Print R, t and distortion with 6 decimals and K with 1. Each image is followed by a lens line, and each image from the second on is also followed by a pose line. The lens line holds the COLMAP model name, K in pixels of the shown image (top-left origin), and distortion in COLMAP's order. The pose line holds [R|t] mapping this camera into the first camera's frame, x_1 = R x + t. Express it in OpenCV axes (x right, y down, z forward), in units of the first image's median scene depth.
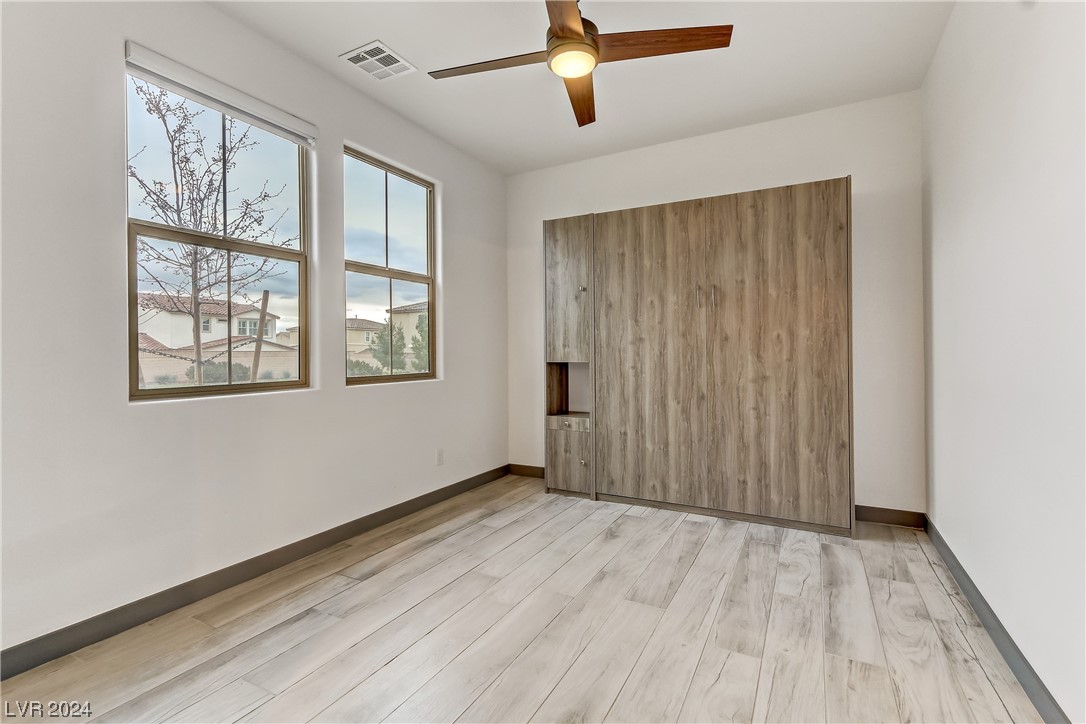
lens RADIAL K [[500.4, 0, 543.4], [0, 500.4, 352.0], [0, 0, 1]] dist [0.008875, 0.000680]
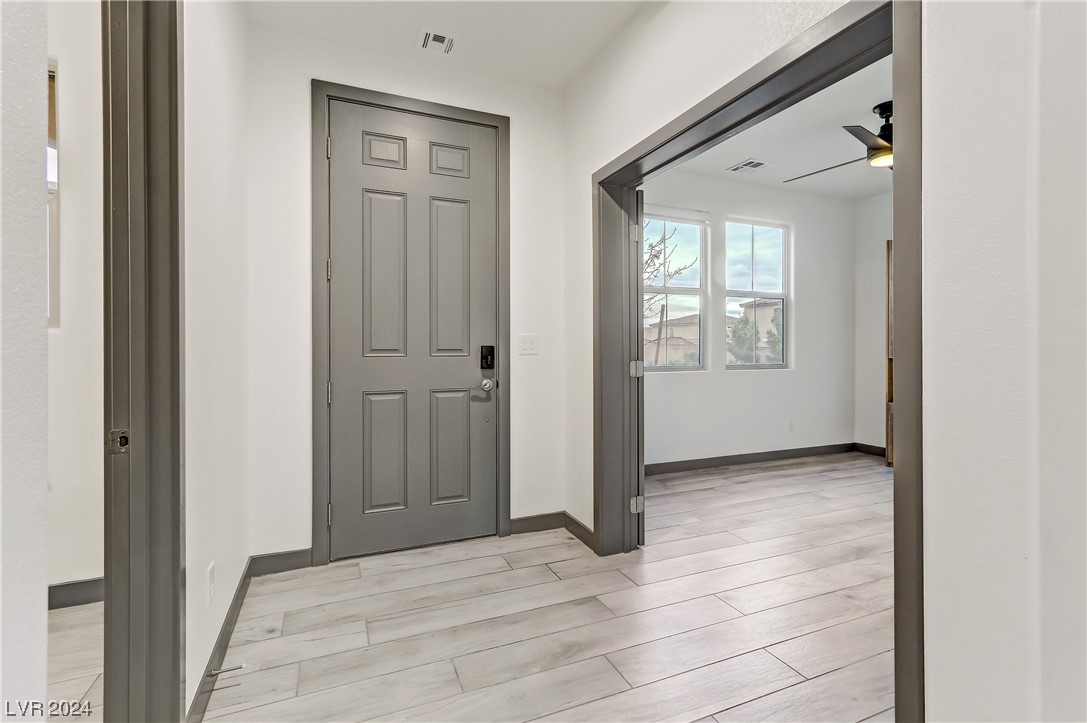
lens RADIAL K [[500.9, 0, 543.9], [0, 500.9, 351.5], [0, 0, 1]] dist [0.008875, 0.000680]
pose [[0.781417, 0.013030, -0.623873, 0.134558], [-0.005166, 0.999883, 0.014413, -0.011052], [0.623988, -0.008040, 0.781393, -0.552270]]
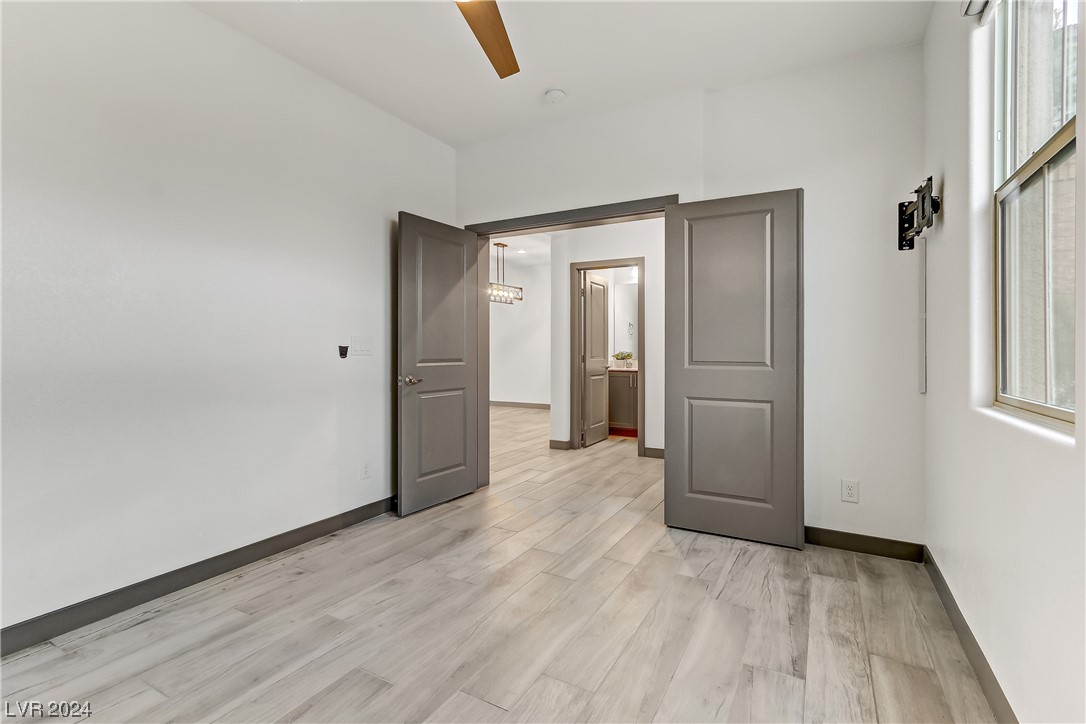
lens RADIAL K [[500.4, 0, 543.4], [0, 500.4, 352.0], [0, 0, 1]] dist [0.008875, 0.000680]
pose [[-0.999855, 0.002543, 0.016835, -0.049329], [0.002536, 0.999997, -0.000426, 0.002709], [-0.016836, -0.000383, -0.999858, 1.187507]]
